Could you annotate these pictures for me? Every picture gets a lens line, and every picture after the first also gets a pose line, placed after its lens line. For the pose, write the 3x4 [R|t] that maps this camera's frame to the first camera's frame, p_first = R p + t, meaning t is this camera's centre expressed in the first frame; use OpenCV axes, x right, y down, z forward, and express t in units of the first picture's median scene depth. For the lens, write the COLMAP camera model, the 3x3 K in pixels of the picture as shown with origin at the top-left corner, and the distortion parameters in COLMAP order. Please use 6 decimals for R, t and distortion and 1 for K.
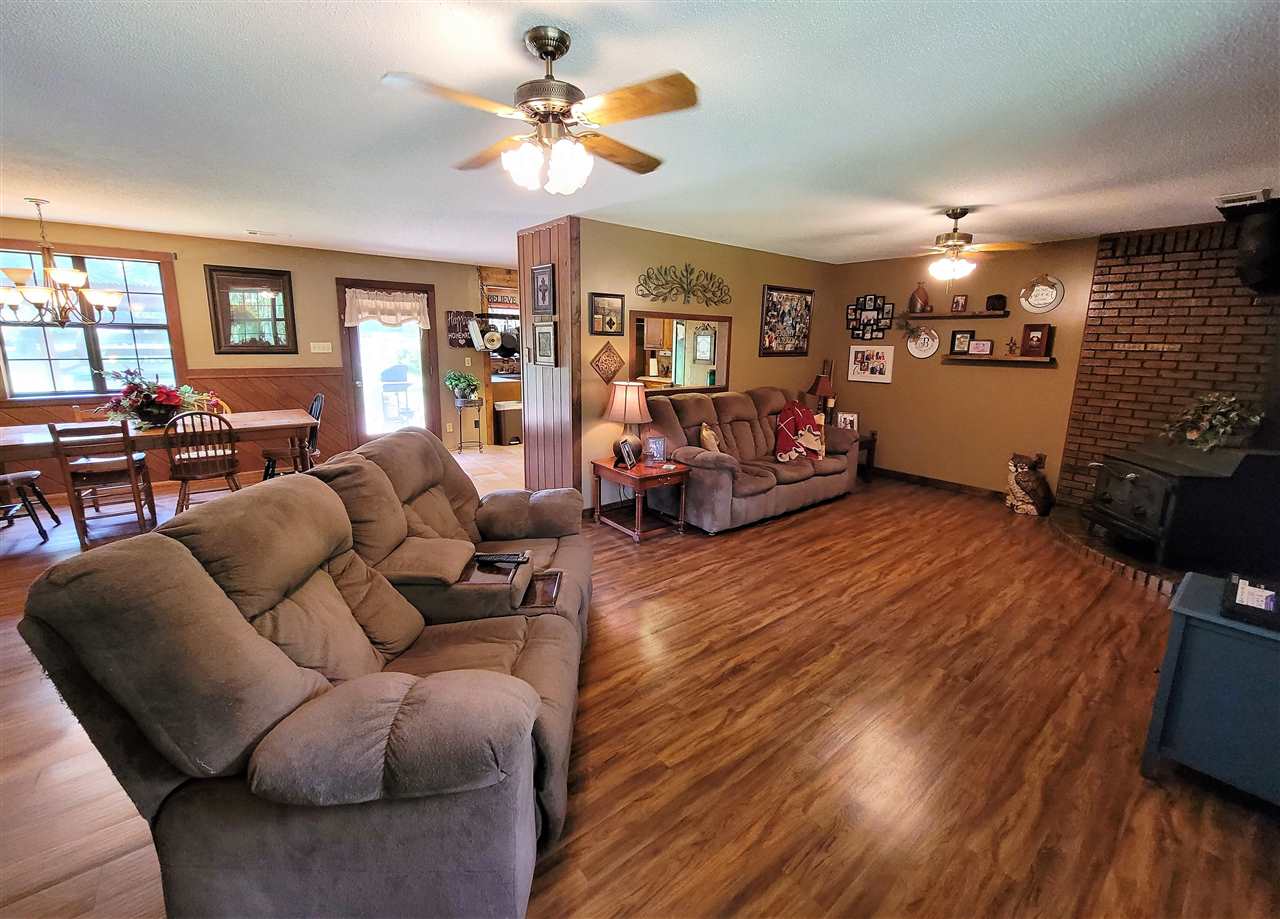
lens RADIAL K [[543.4, 0, 639.2], [0, 543.4, 448.8], [0, 0, 1]] dist [-0.000149, 0.000286]
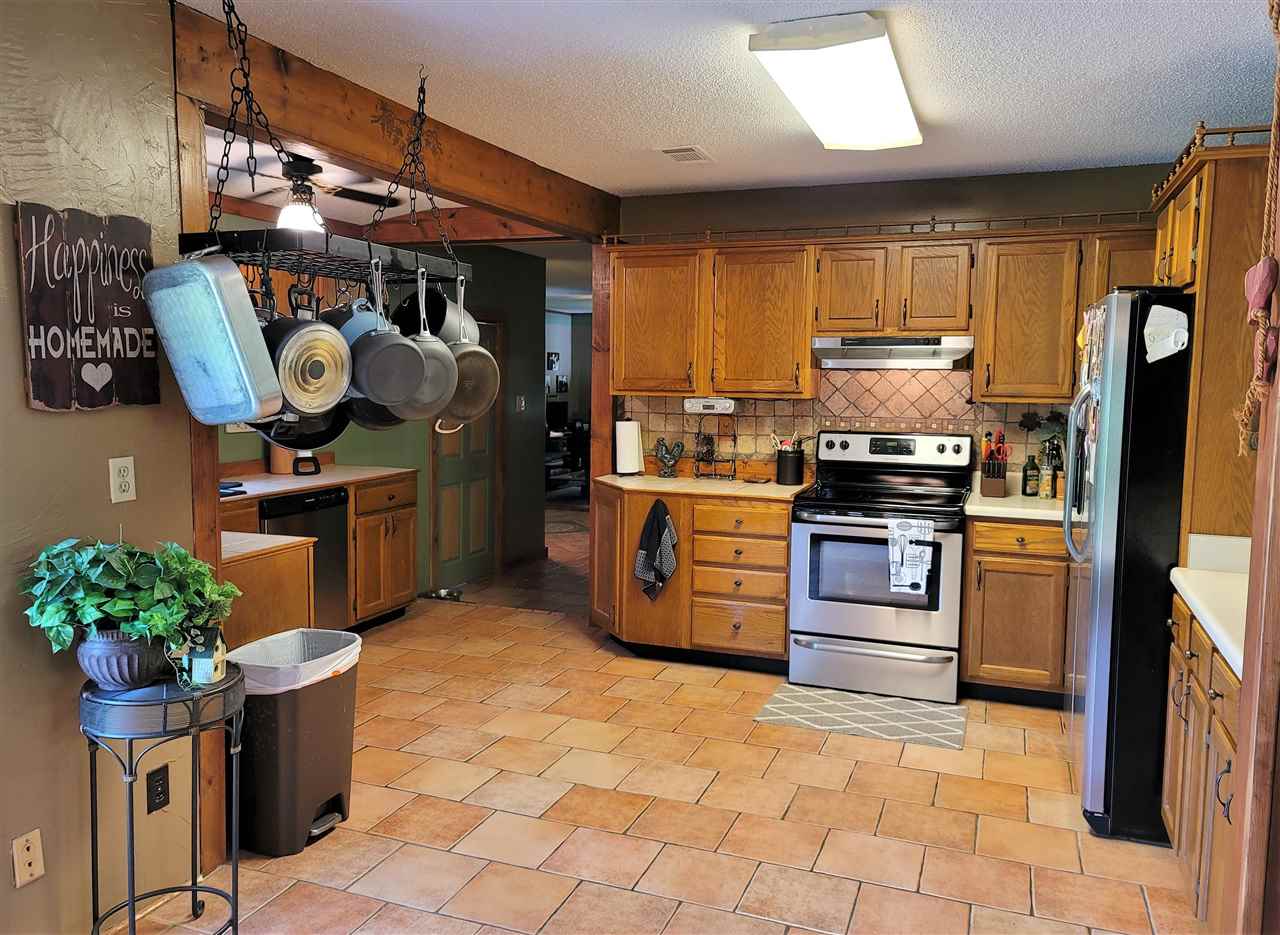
lens RADIAL K [[968.9, 0, 641.1], [0, 968.9, 469.2], [0, 0, 1]] dist [0.057563, -0.004682]
pose [[0.871285, -0.055441, 0.487635, -0.418110], [0.100034, 0.992802, -0.065861, -0.158067], [-0.480474, 0.106164, 0.870560, 0.786450]]
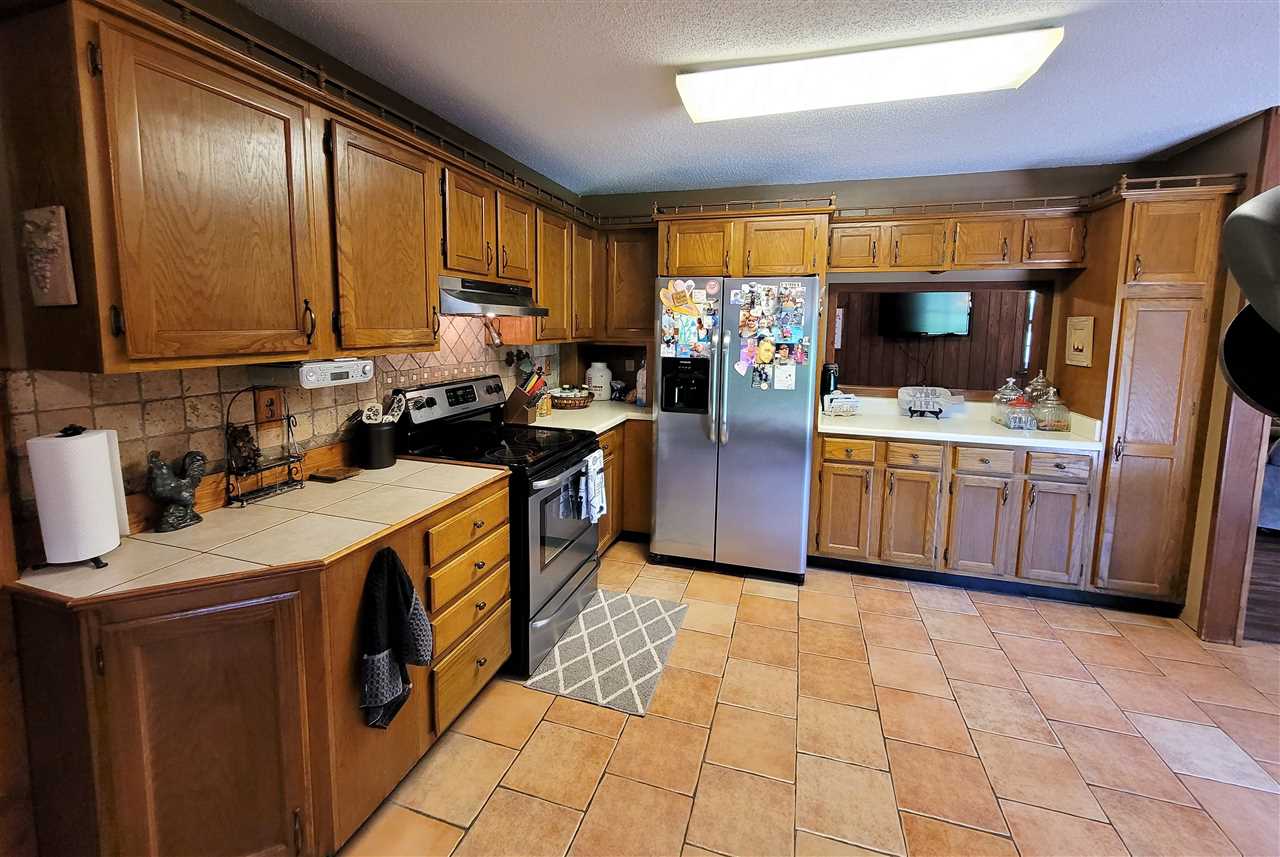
lens RADIAL K [[538.1, 0, 637.7], [0, 538.1, 378.7], [0, 0, 1]] dist [0.003376, 0.000893]
pose [[-0.546726, -0.106361, 0.830529, -0.267629], [0.144195, 0.965120, 0.218519, -0.307626], [-0.824802, 0.239228, -0.512320, 1.545480]]
